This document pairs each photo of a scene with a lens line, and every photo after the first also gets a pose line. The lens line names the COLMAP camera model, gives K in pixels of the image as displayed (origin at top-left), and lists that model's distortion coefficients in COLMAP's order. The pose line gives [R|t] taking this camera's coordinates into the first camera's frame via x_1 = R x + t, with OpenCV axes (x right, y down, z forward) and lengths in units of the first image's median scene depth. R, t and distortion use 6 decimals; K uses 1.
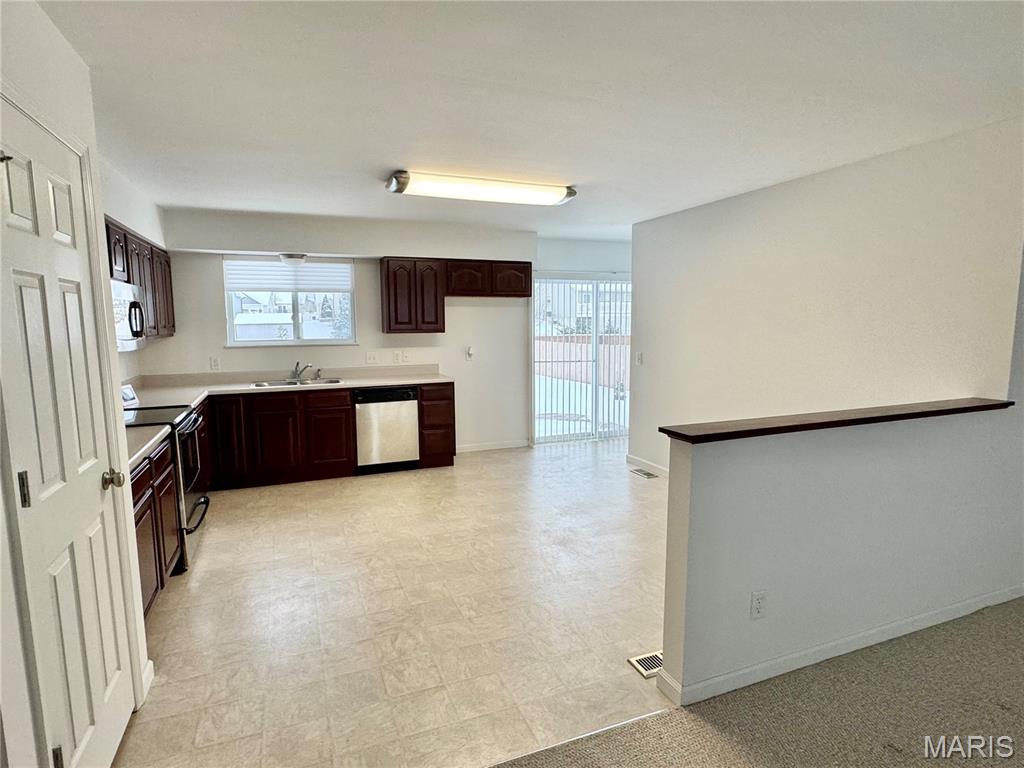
lens RADIAL K [[553.9, 0, 506.7], [0, 553.9, 388.1], [0, 0, 1]] dist [-0.000163, 0.000078]
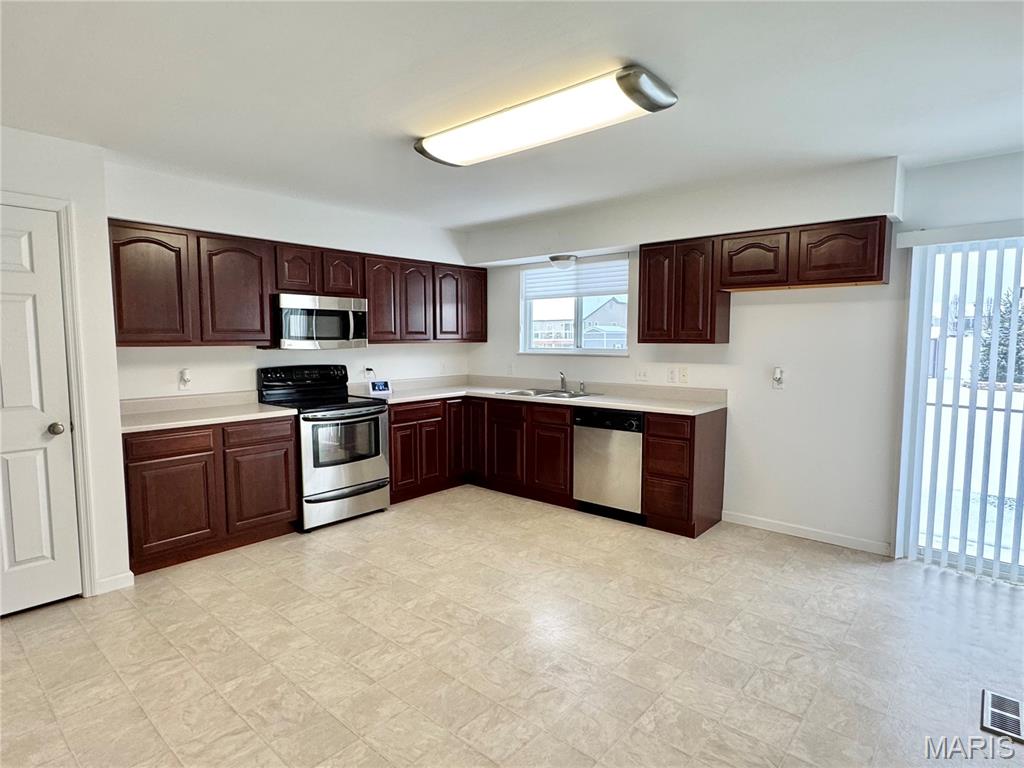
lens RADIAL K [[553.9, 0, 506.7], [0, 553.9, 388.1], [0, 0, 1]] dist [-0.000163, 0.000078]
pose [[0.454694, 0.086501, -0.886437, 0.398182], [-0.107608, 0.993317, 0.041734, -0.048609], [0.884123, 0.076412, 0.460963, 0.485665]]
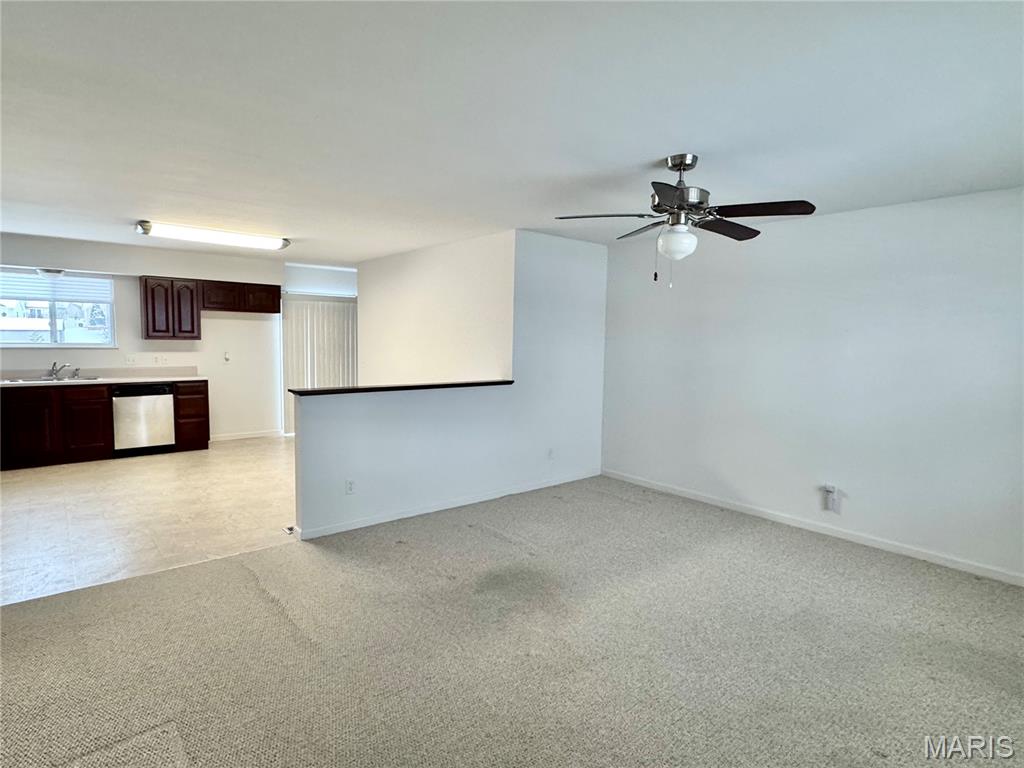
lens RADIAL K [[553.9, 0, 506.7], [0, 553.9, 388.1], [0, 0, 1]] dist [-0.000163, 0.000078]
pose [[0.948996, -0.003710, 0.315267, 0.148842], [0.012811, 0.999559, -0.026801, 0.048836], [-0.315029, 0.029473, 0.948624, -0.380707]]
